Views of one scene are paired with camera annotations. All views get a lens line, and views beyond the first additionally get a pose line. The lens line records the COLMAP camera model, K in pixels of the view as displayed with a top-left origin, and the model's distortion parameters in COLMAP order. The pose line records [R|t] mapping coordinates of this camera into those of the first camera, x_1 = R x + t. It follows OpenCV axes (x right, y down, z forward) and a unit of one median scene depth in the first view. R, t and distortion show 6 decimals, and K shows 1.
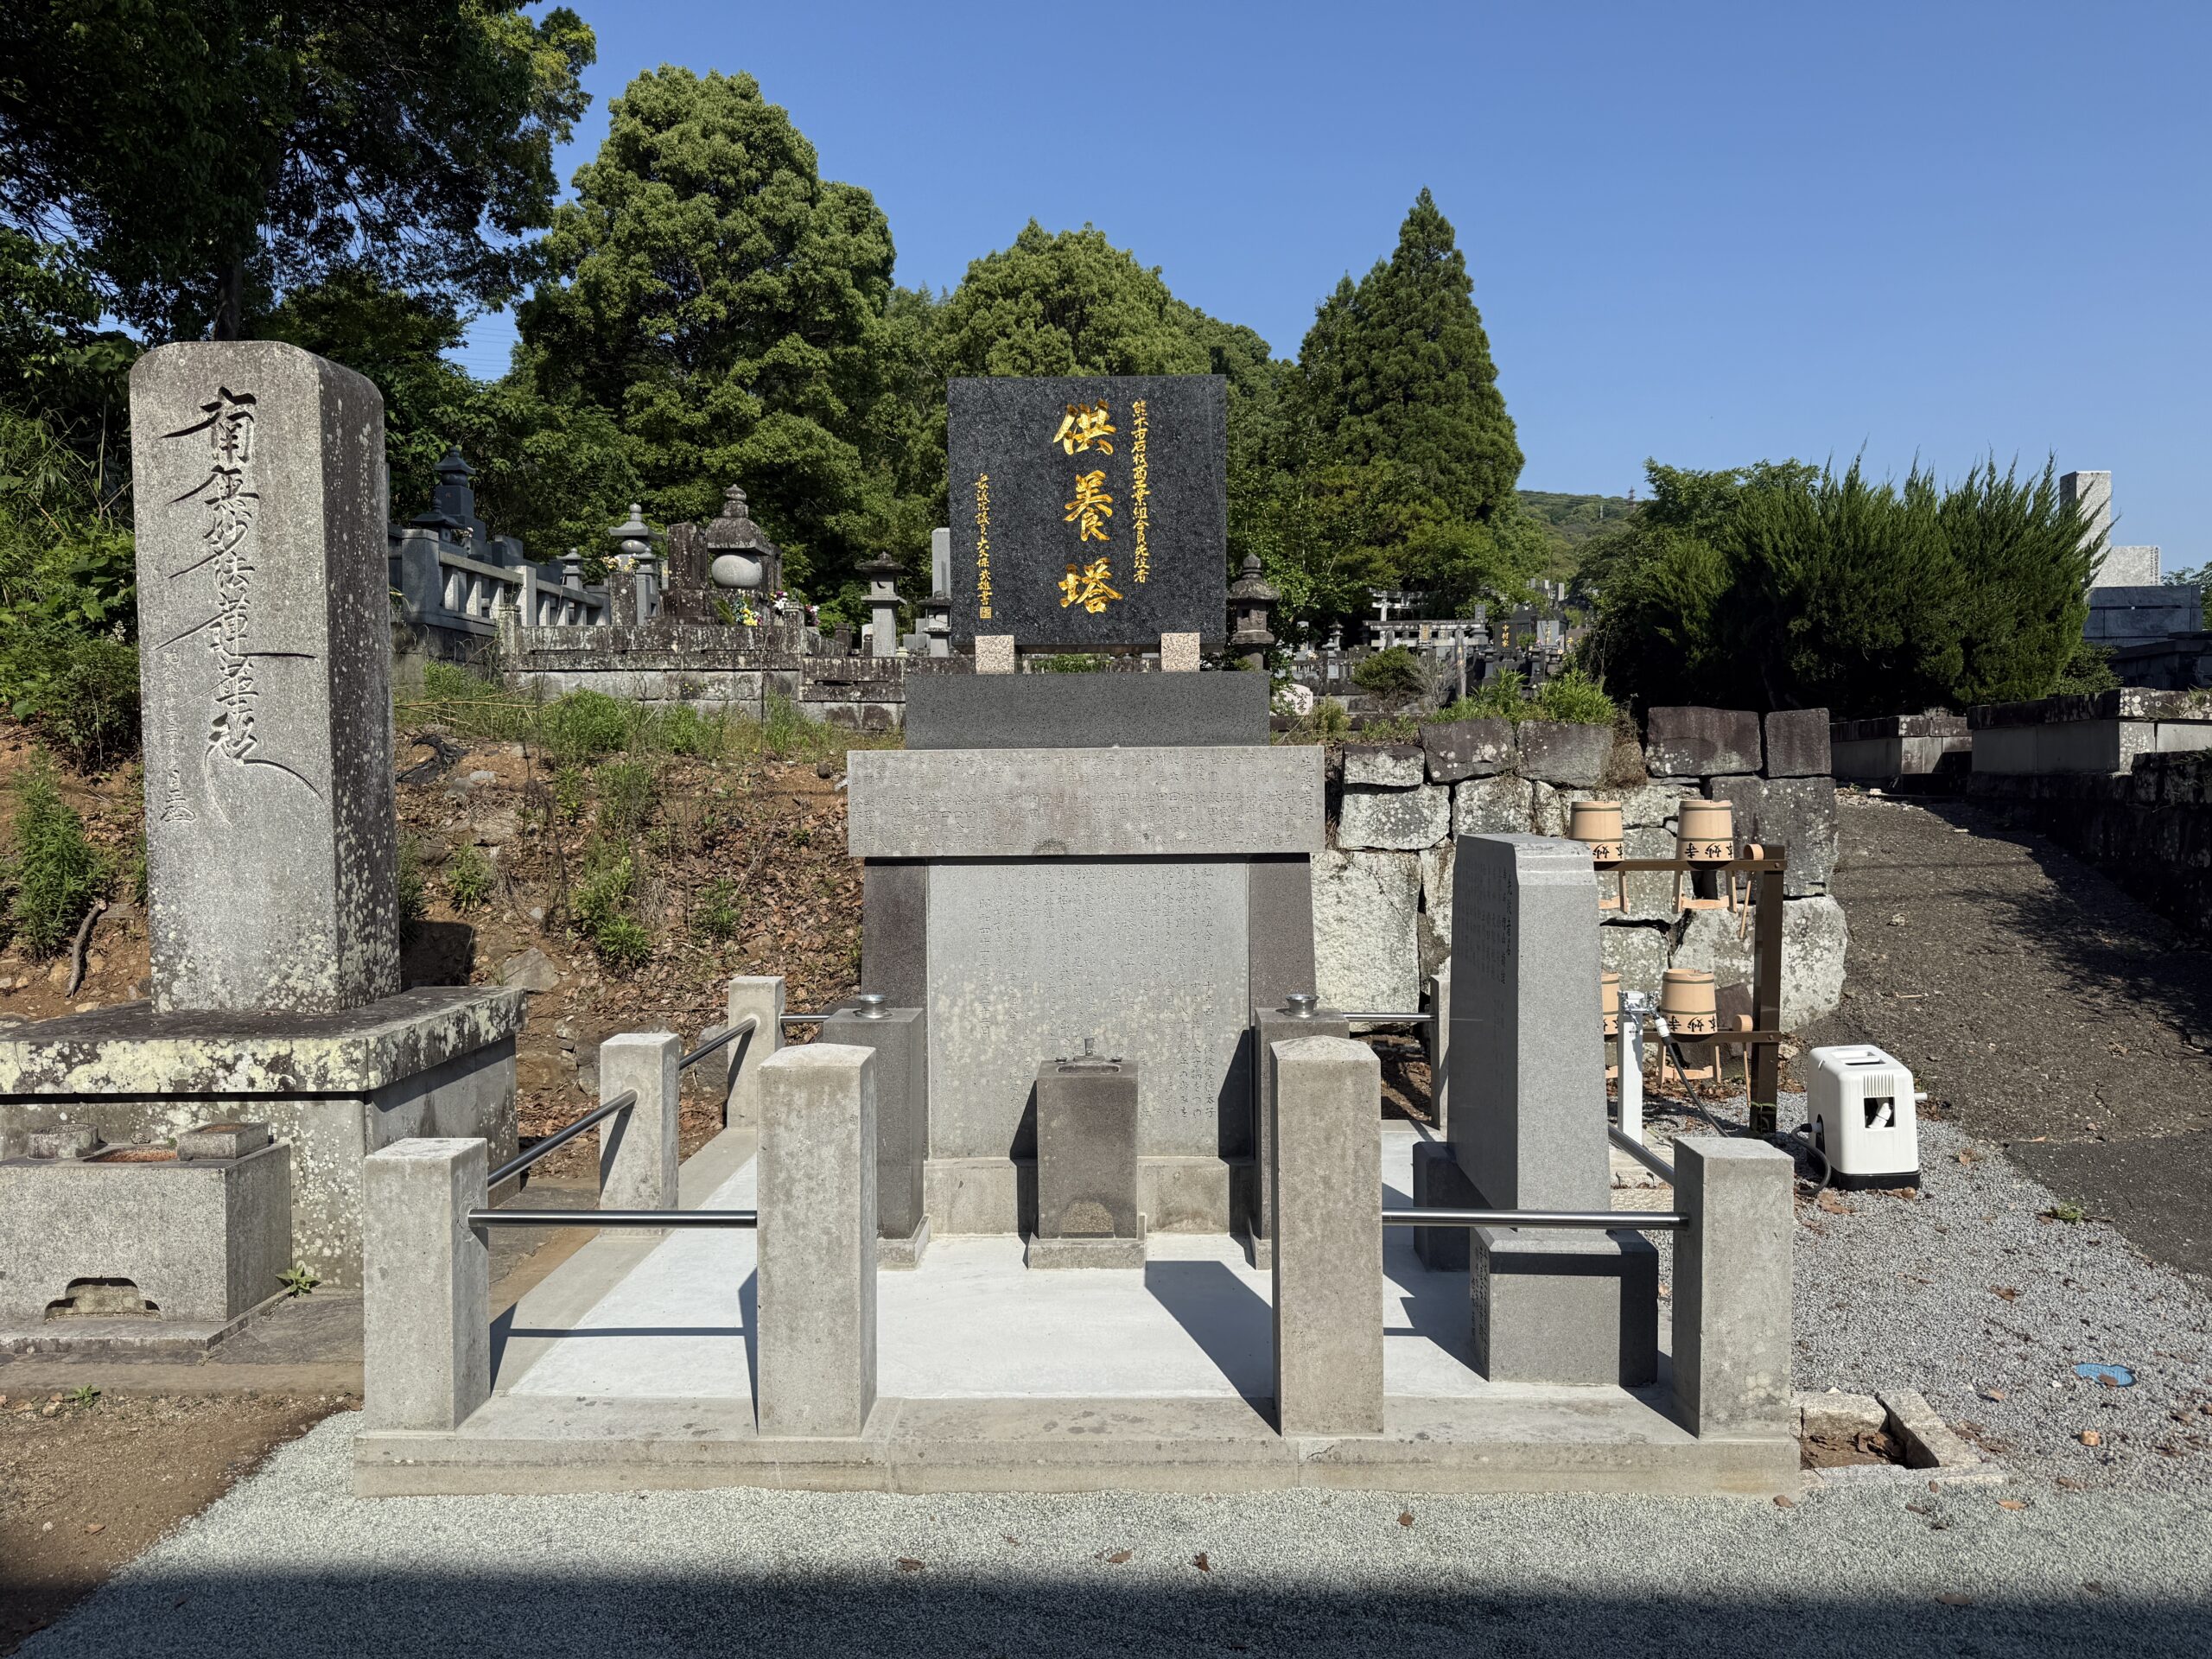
lens RADIAL K [[1555.8, 0, 1092.9], [0, 1555.8, 834.2], [0, 0, 1]] dist [0.032133, -0.014145]
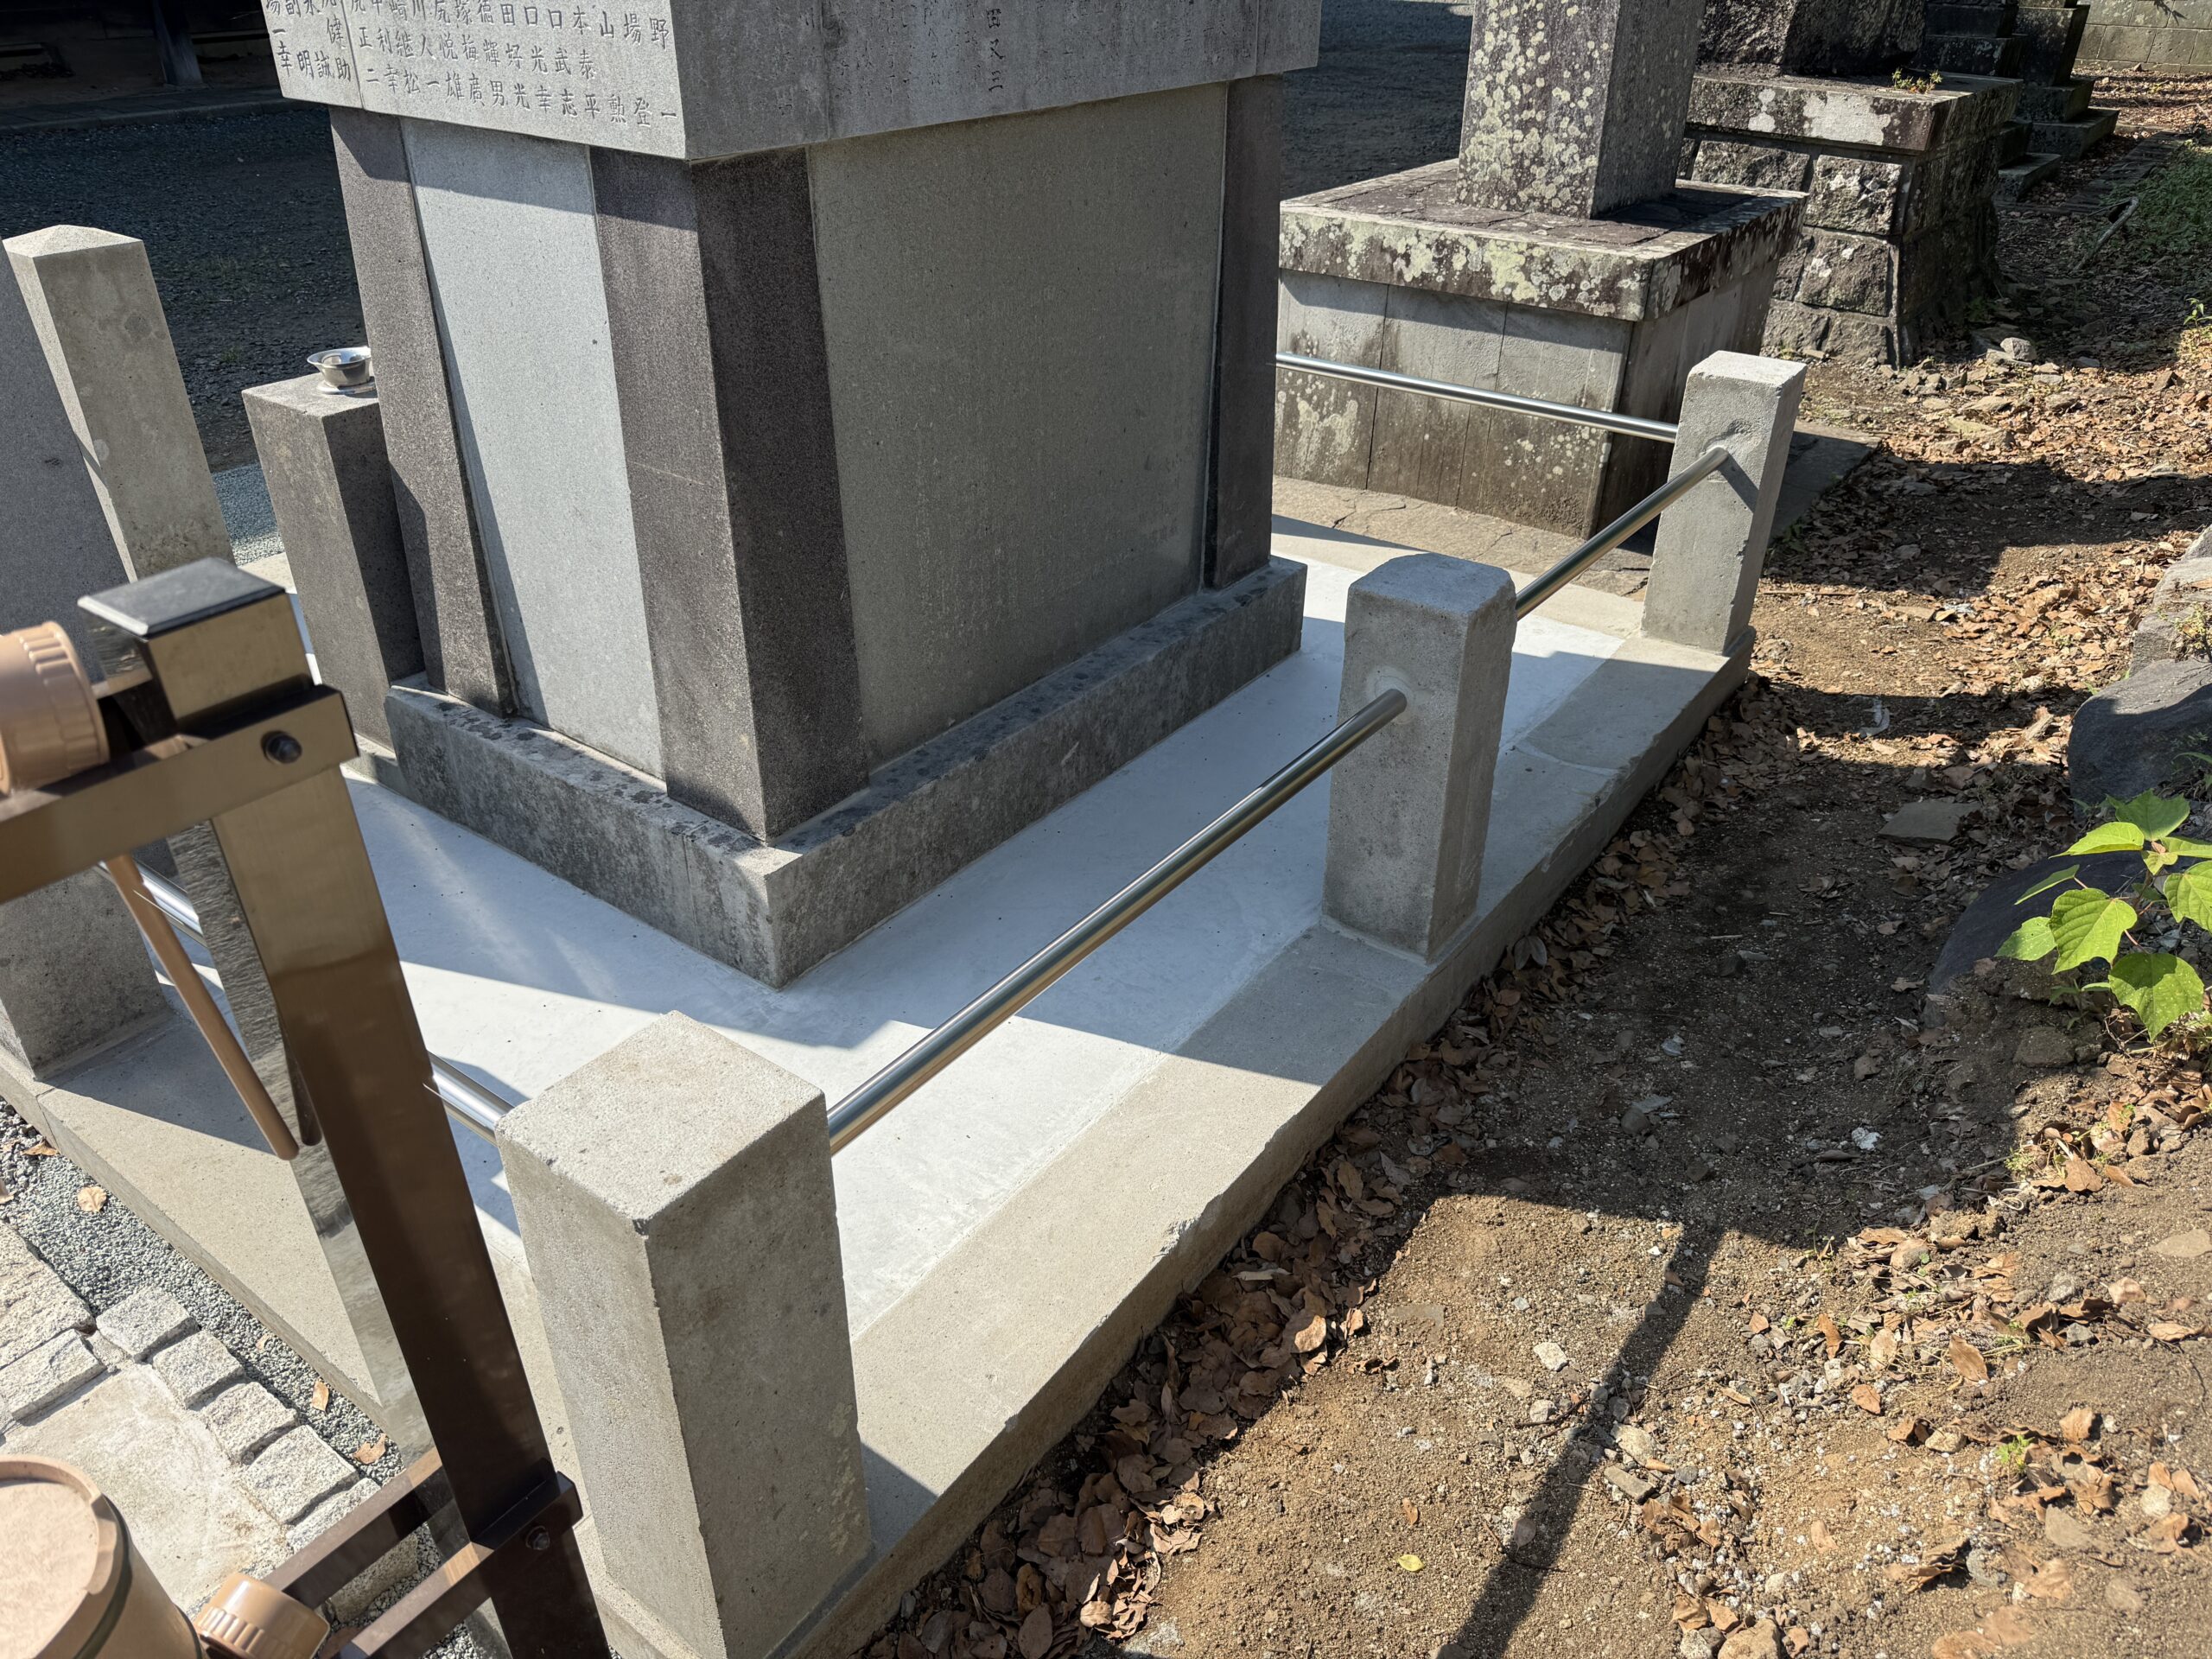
lens RADIAL K [[1555.8, 0, 1109.2], [0, 1555.8, 830.7], [0, 0, 1]] dist [0.032133, -0.014145]
pose [[-0.567157, 0.436783, -0.698250, 0.398551], [-0.029905, 0.836313, 0.547437, -0.068220], [0.823066, 0.331364, -0.461259, 1.329583]]
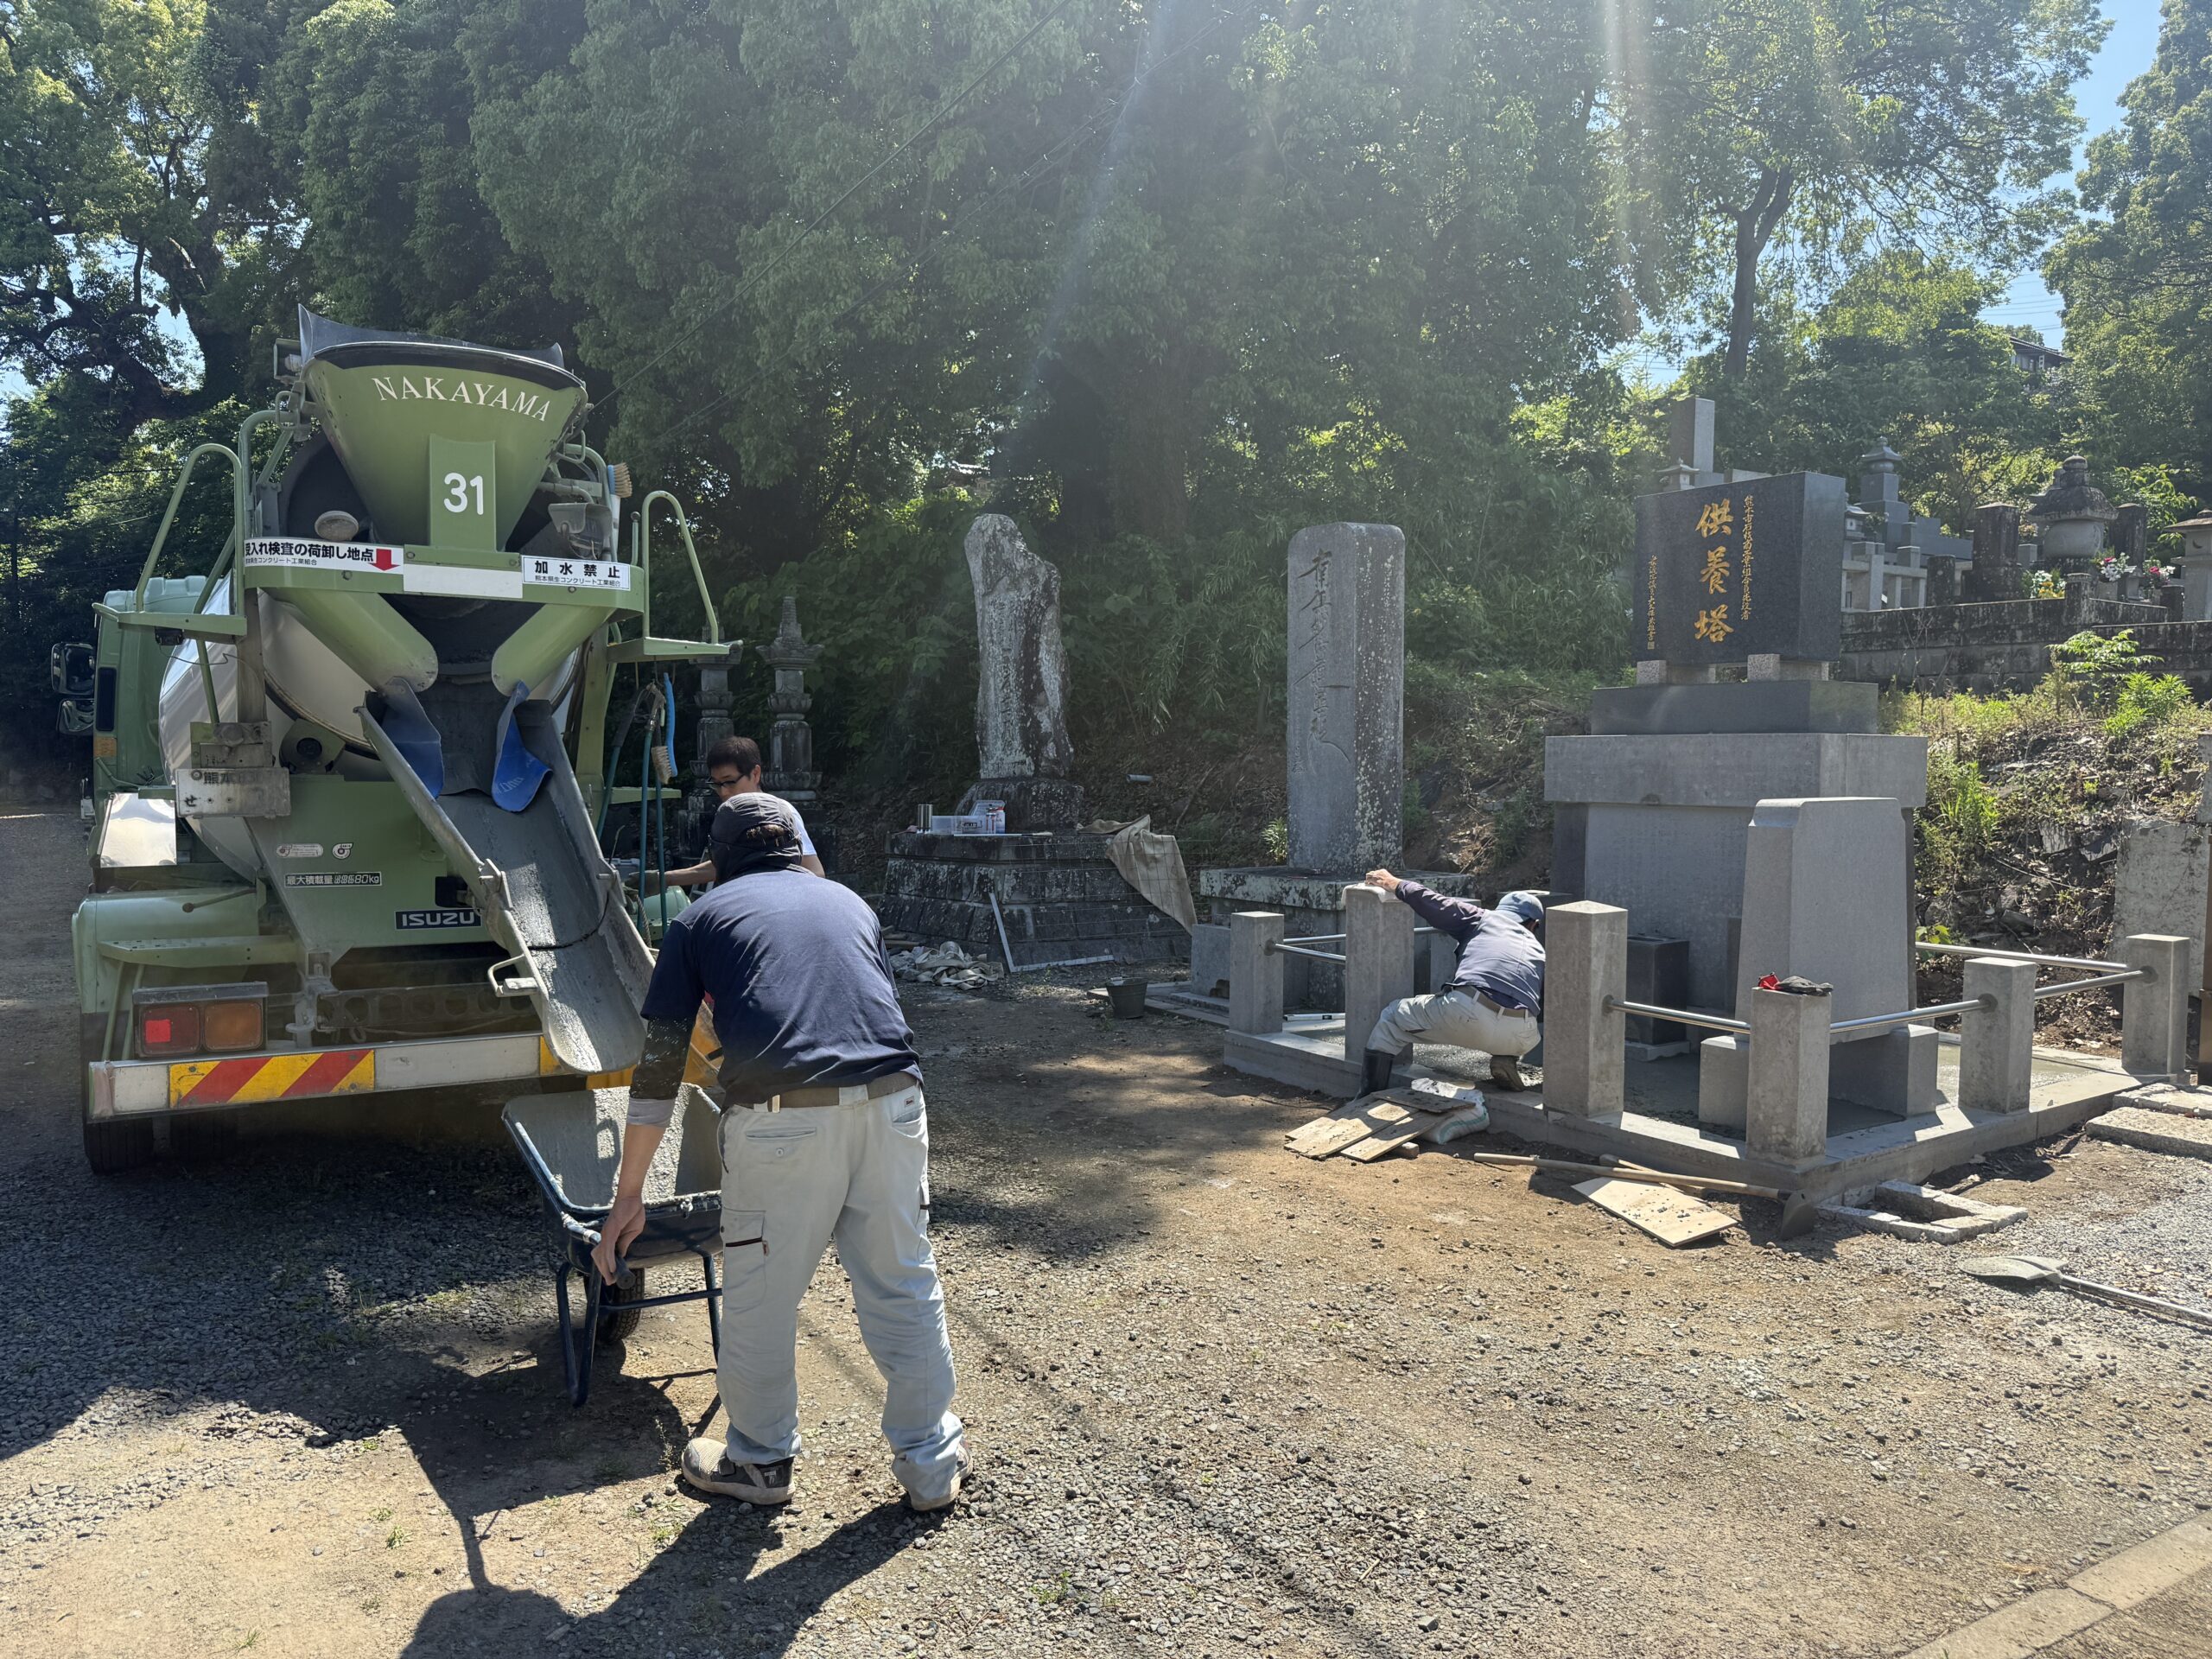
lens RADIAL K [[1555.8, 0, 1087.5], [0, 1555.8, 845.1], [0, 0, 1]] dist [0.032133, -0.014145]
pose [[0.572185, 0.056140, -0.818201, 0.844788], [-0.031672, 0.998423, 0.046357, 0.000967], [0.819513, -0.000611, 0.573060, -0.329380]]
